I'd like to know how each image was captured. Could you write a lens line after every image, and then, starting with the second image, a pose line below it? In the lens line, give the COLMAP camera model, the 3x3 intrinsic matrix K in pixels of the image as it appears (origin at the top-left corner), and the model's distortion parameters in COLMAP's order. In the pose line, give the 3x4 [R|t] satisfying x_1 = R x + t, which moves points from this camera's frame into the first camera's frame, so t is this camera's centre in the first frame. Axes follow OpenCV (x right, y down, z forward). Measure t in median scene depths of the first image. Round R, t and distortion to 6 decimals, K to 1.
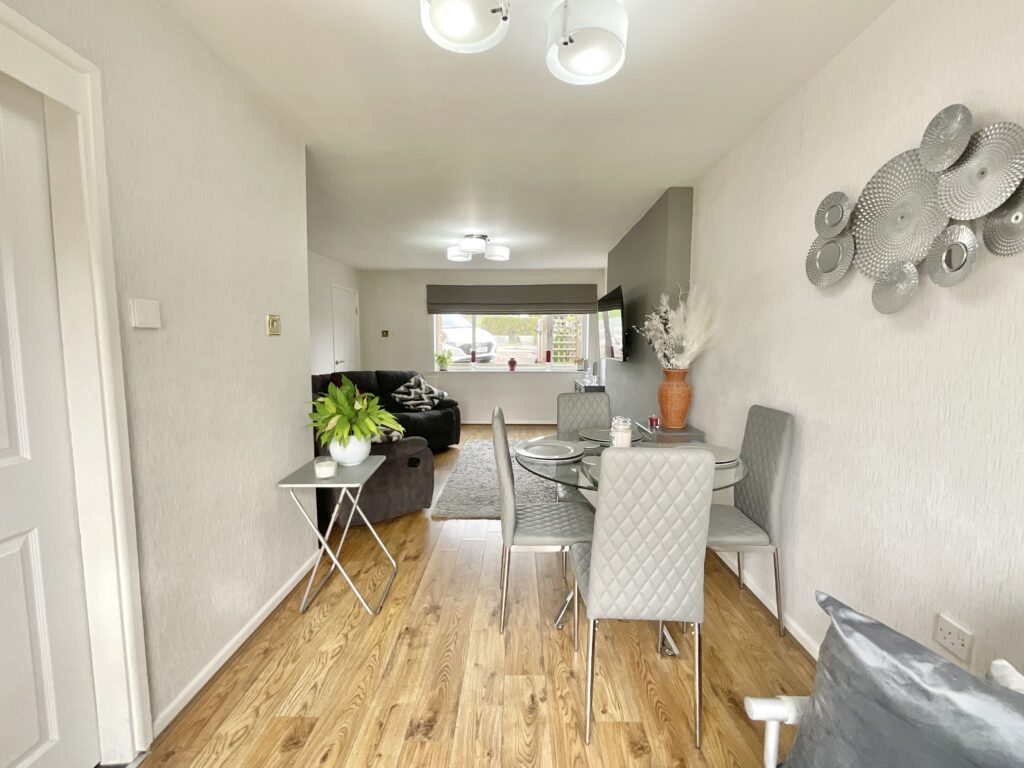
lens RADIAL K [[416.3, 0, 511.3], [0, 416.3, 382.2], [0, 0, 1]] dist [0.002026, -0.000054]
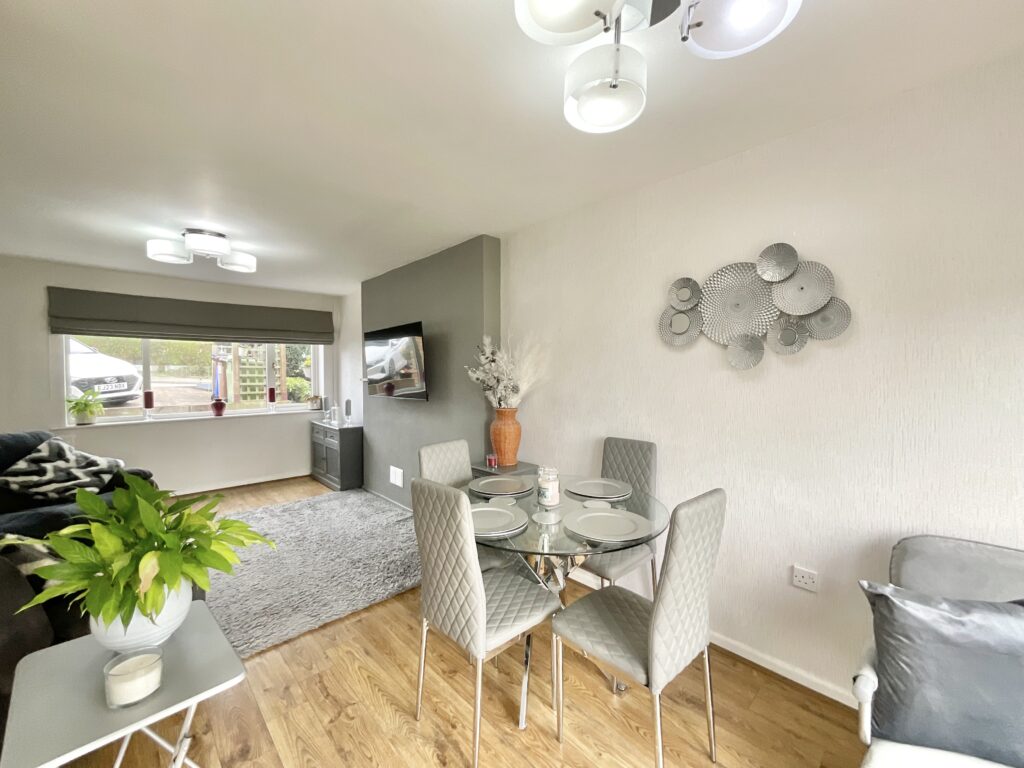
lens RADIAL K [[416.3, 0, 511.9], [0, 416.3, 383.0], [0, 0, 1]] dist [0.002026, -0.000054]
pose [[0.719207, -0.020193, 0.694503, -0.179543], [0.067103, 0.996924, -0.040504, -0.028646], [-0.691548, 0.075734, 0.718349, 0.133567]]
